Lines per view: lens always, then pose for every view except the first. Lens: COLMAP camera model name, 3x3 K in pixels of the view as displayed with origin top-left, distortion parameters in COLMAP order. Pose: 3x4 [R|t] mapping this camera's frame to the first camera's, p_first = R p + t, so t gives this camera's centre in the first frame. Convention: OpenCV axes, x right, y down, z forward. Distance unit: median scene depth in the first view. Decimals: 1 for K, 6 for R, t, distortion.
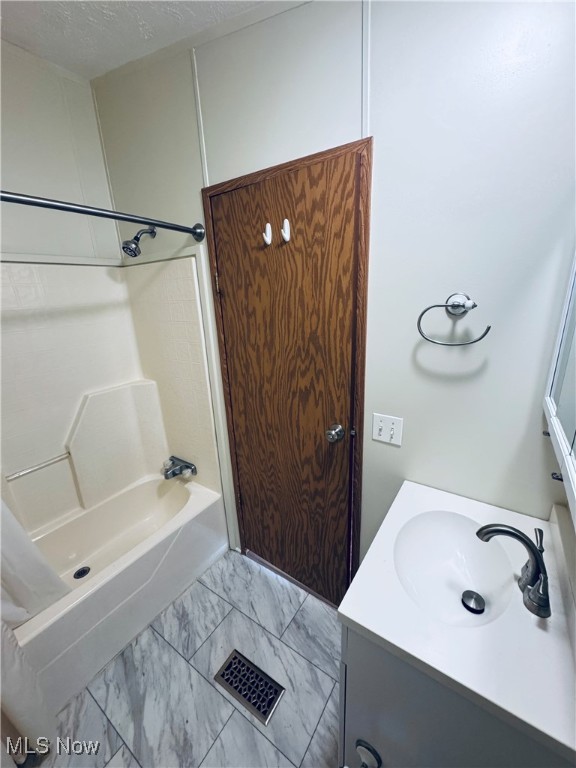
lens RADIAL K [[304.2, 0, 283.9], [0, 304.2, 384.3], [0, 0, 1]] dist [-0.001209, -0.000553]
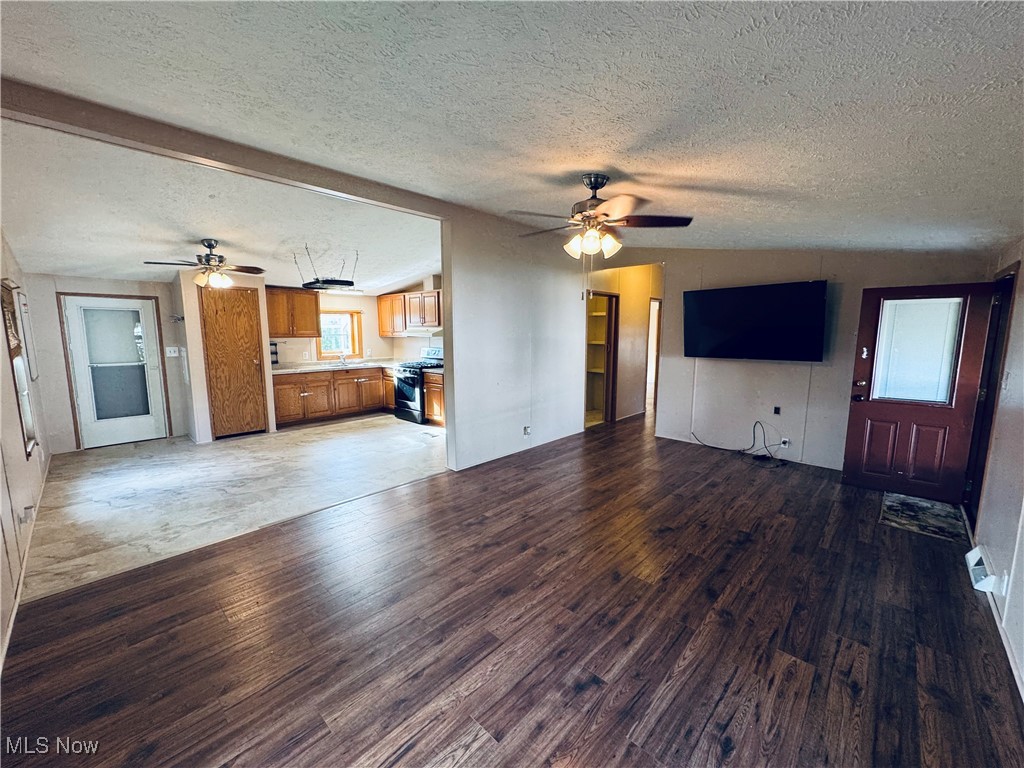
lens RADIAL K [[405.6, 0, 511.4], [0, 405.6, 381.7], [0, 0, 1]] dist [-0.001209, -0.000553]
pose [[0.131230, -0.083799, 0.987804, -3.824476], [0.280942, 0.958715, 0.044008, 0.449594], [-0.950710, 0.271741, 0.149355, -2.392795]]
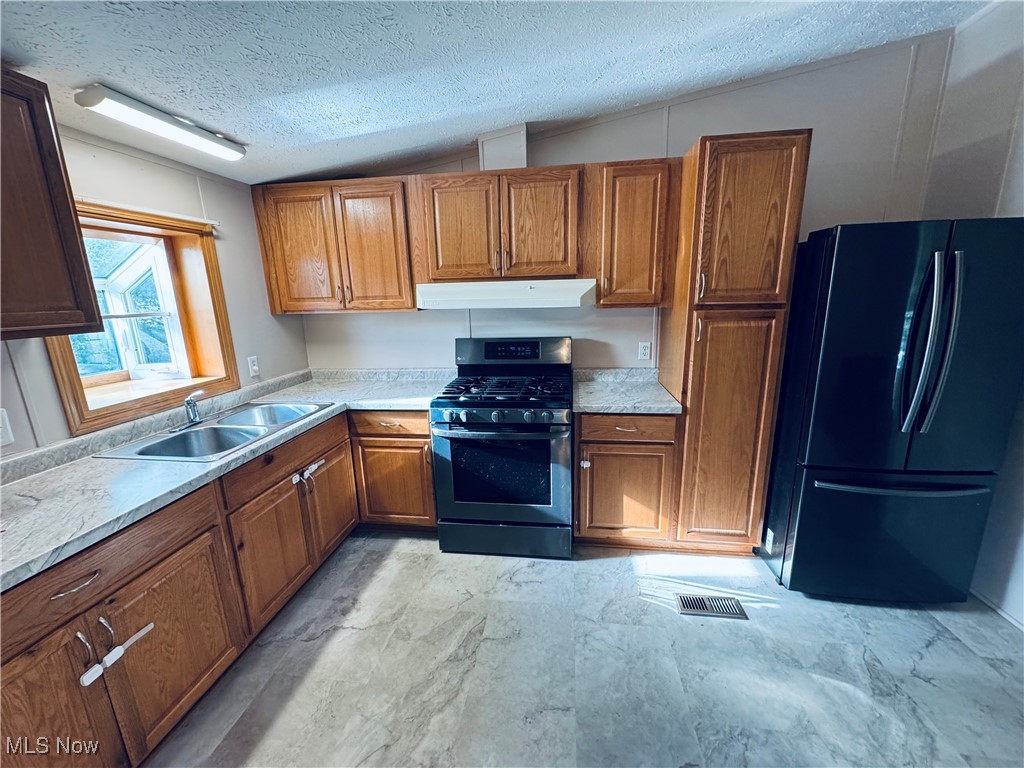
lens RADIAL K [[405.6, 0, 512.5], [0, 405.6, 385.2], [0, 0, 1]] dist [-0.001209, -0.000553]
pose [[-0.467076, -0.143839, 0.872439, -0.460453], [0.297759, 0.903466, 0.308366, -0.424189], [-0.832574, 0.403807, -0.379158, 0.080064]]
